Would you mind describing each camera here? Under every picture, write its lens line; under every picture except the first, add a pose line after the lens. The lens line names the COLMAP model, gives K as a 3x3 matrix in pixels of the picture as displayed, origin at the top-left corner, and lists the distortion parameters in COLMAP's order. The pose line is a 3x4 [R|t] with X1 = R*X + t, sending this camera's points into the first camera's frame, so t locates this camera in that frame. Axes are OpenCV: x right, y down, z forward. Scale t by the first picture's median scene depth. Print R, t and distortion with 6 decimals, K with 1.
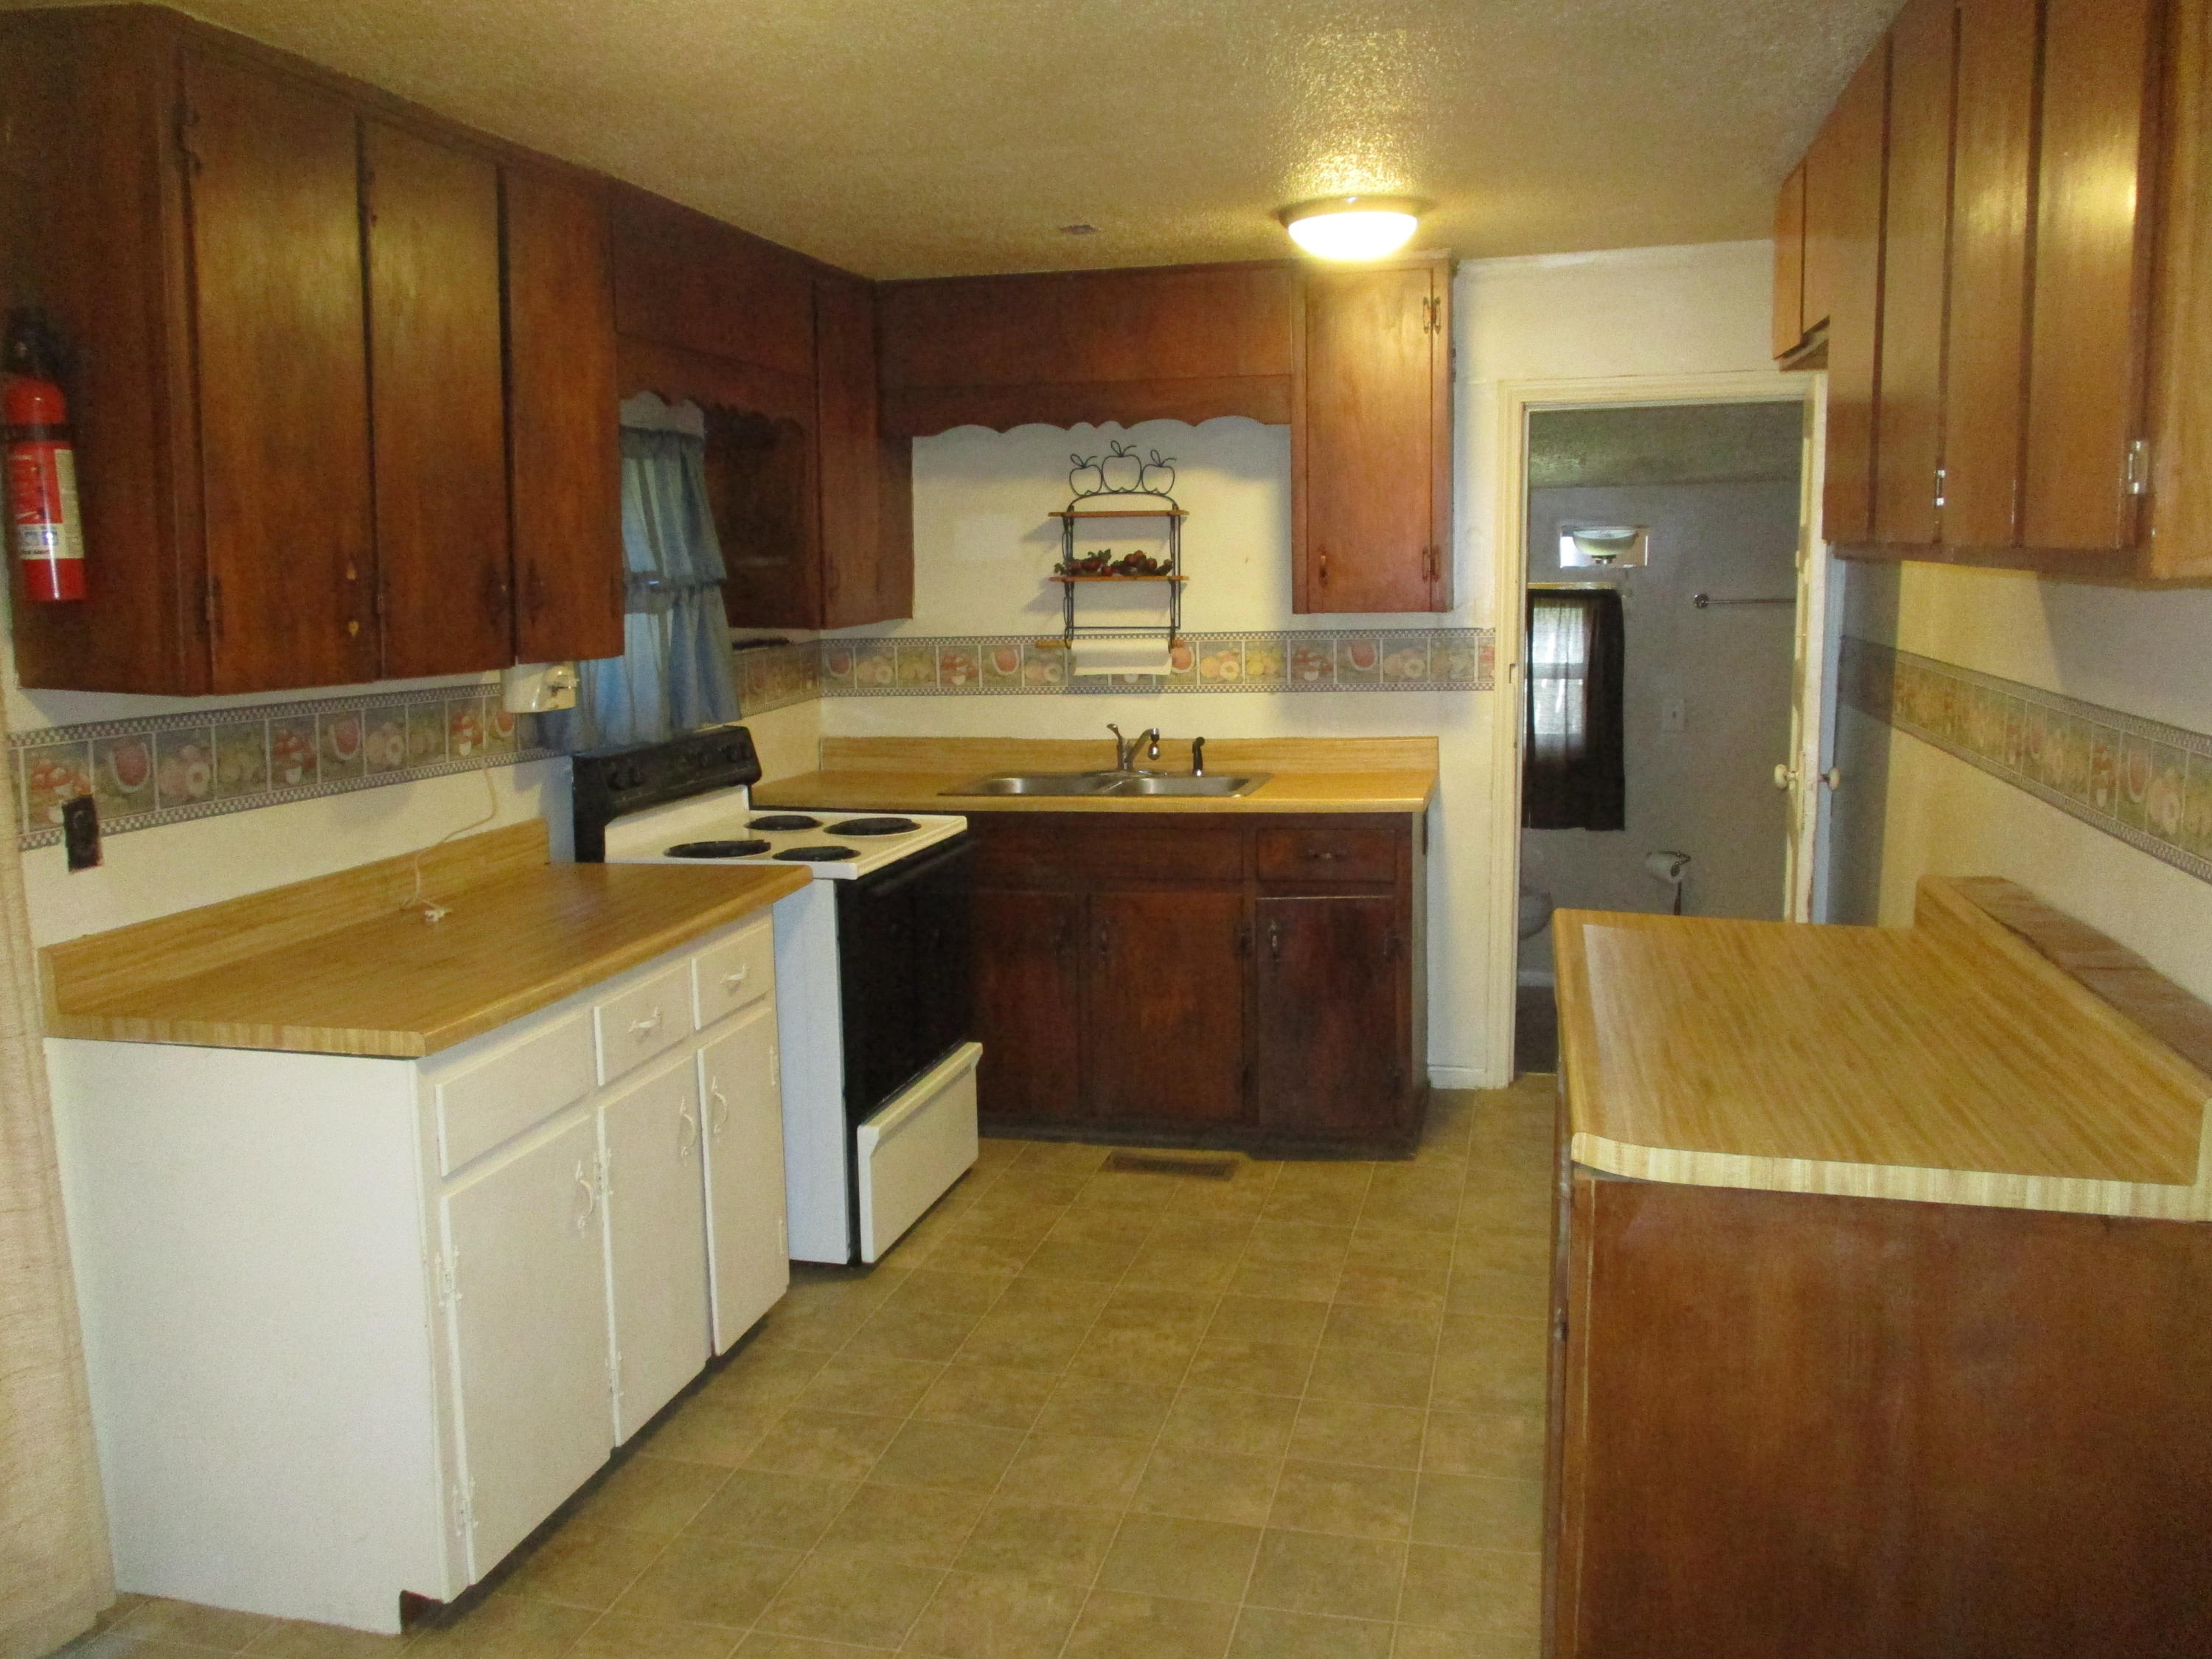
lens RADIAL K [[1827.3, 0, 1089.5], [0, 1827.3, 826.5], [0, 0, 1]] dist [-0.048078, -0.006018]
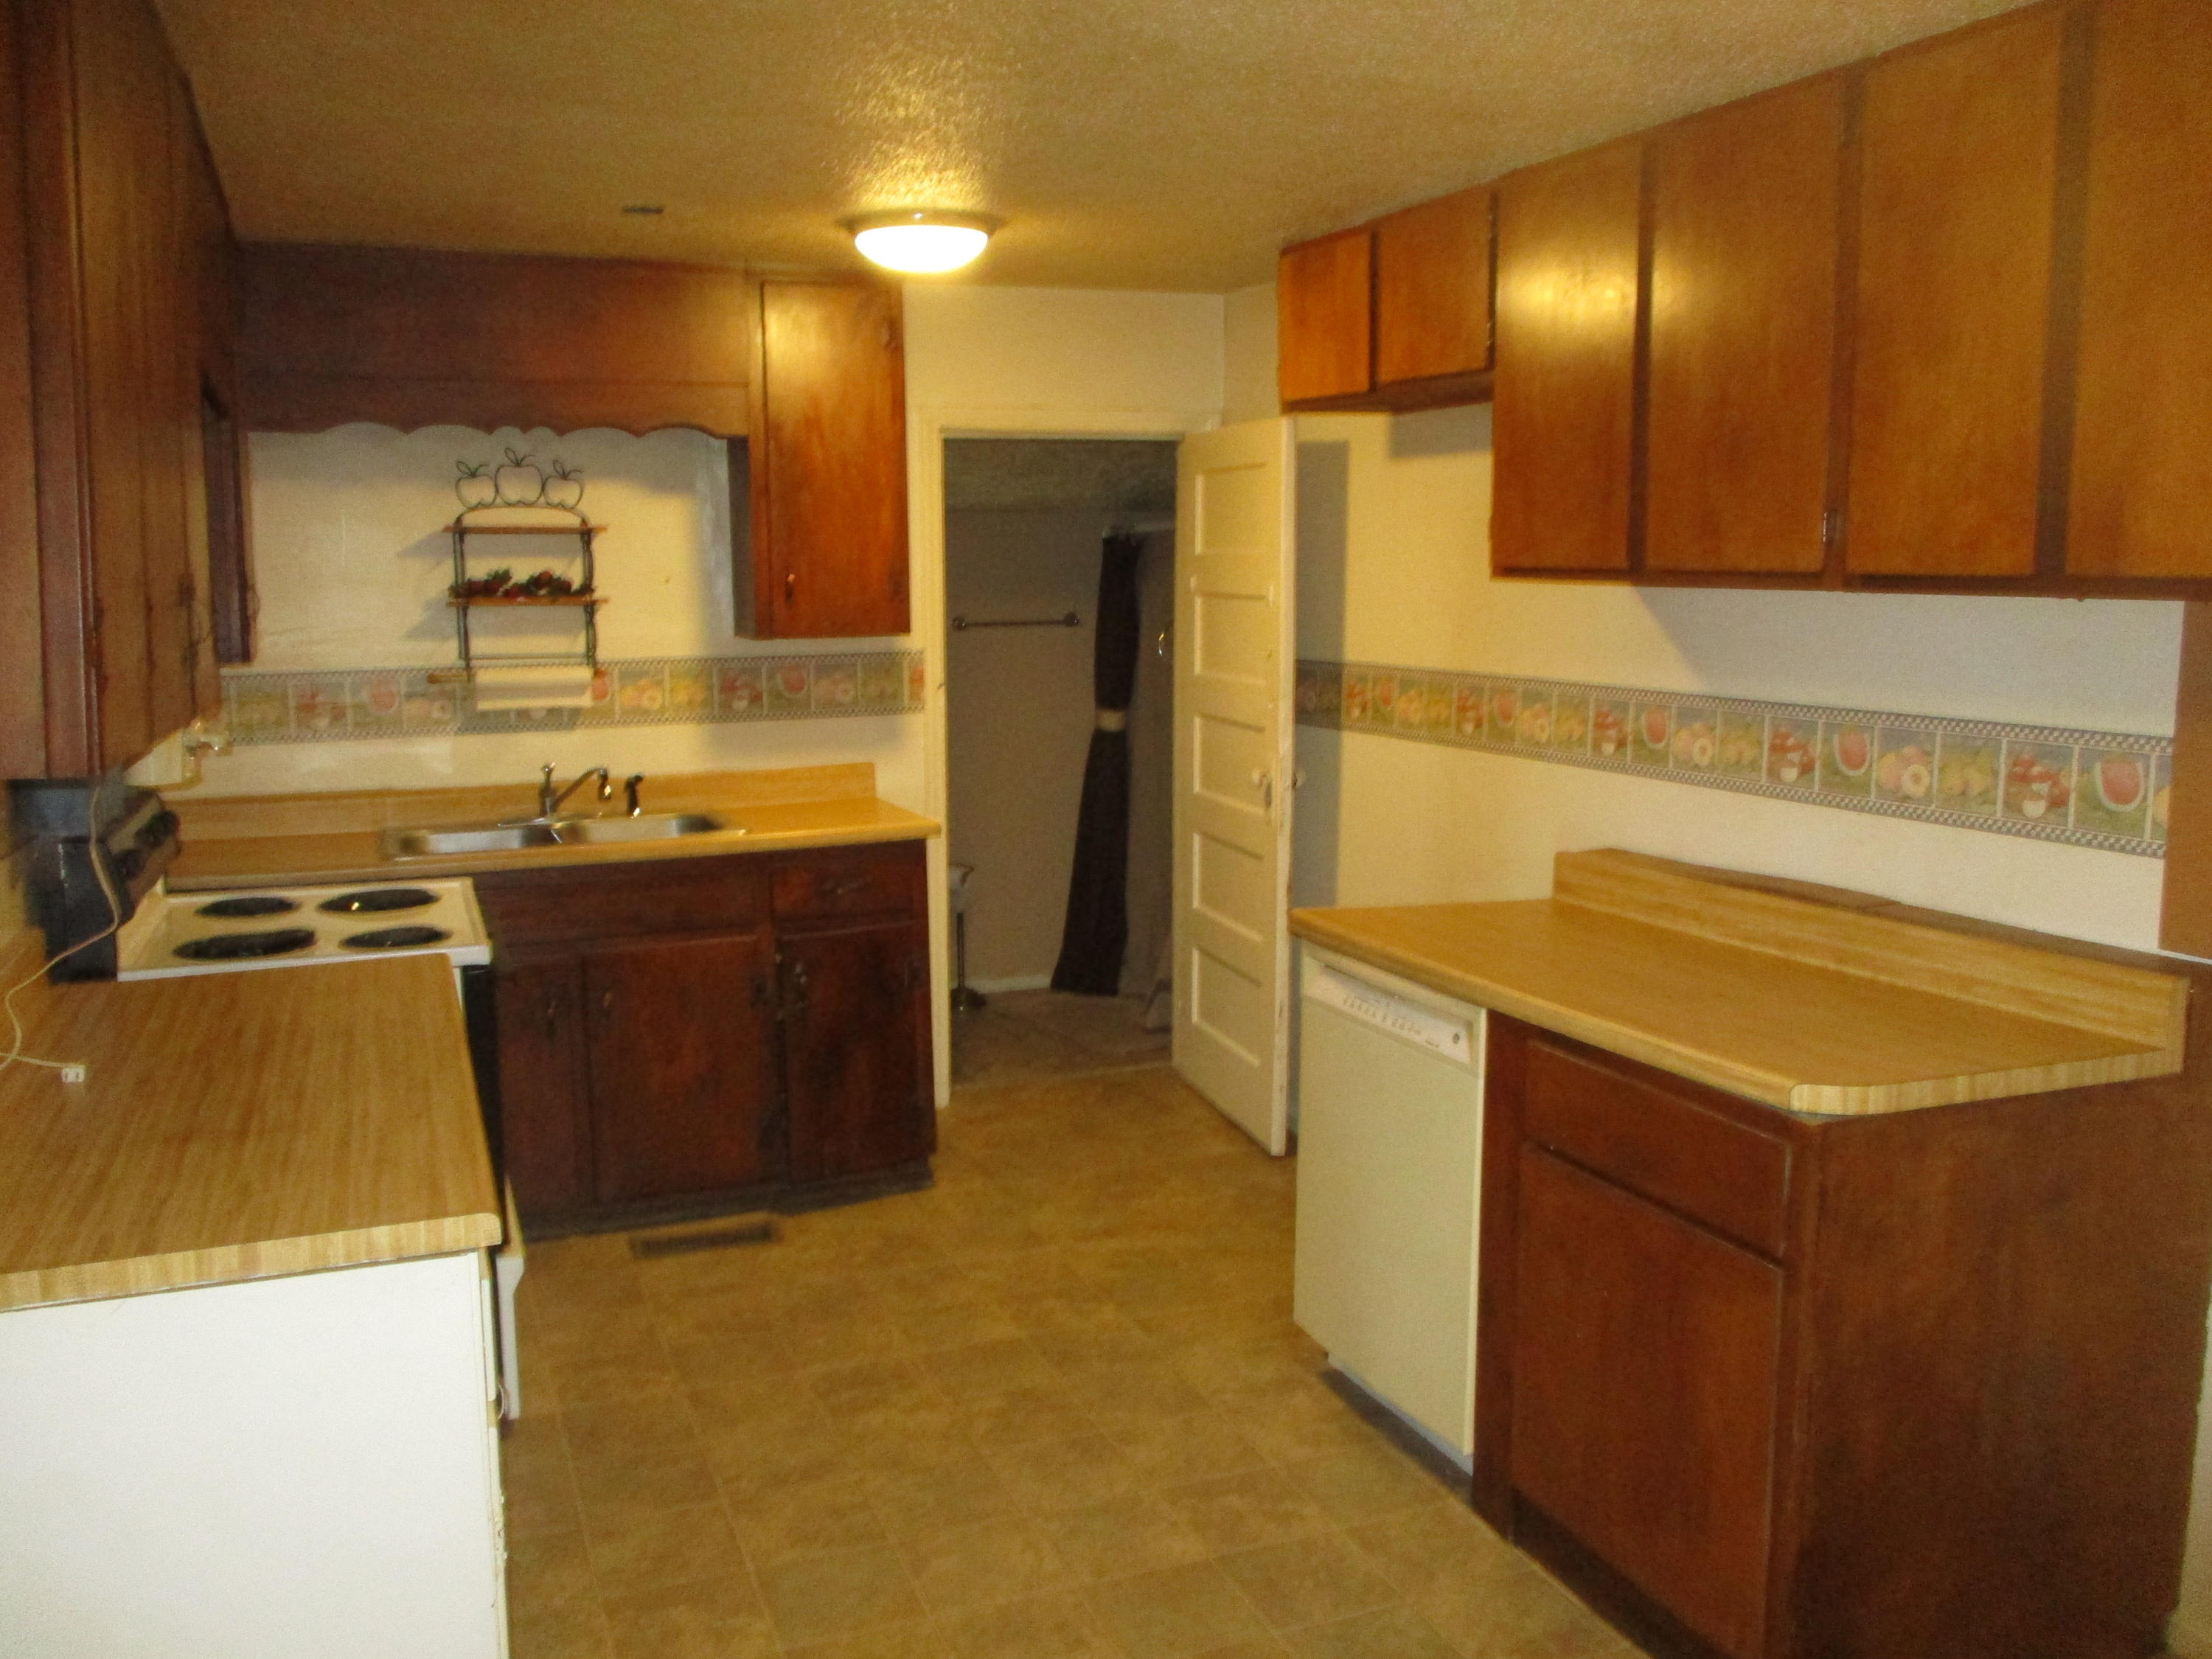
lens RADIAL K [[1827.3, 0, 1096.5], [0, 1827.3, 821.6], [0, 0, 1]] dist [-0.048078, -0.006018]
pose [[0.809245, -0.066395, 0.583707, -0.288158], [0.075052, 0.997136, 0.009369, -0.016160], [-0.582657, 0.036226, 0.811911, 0.123468]]
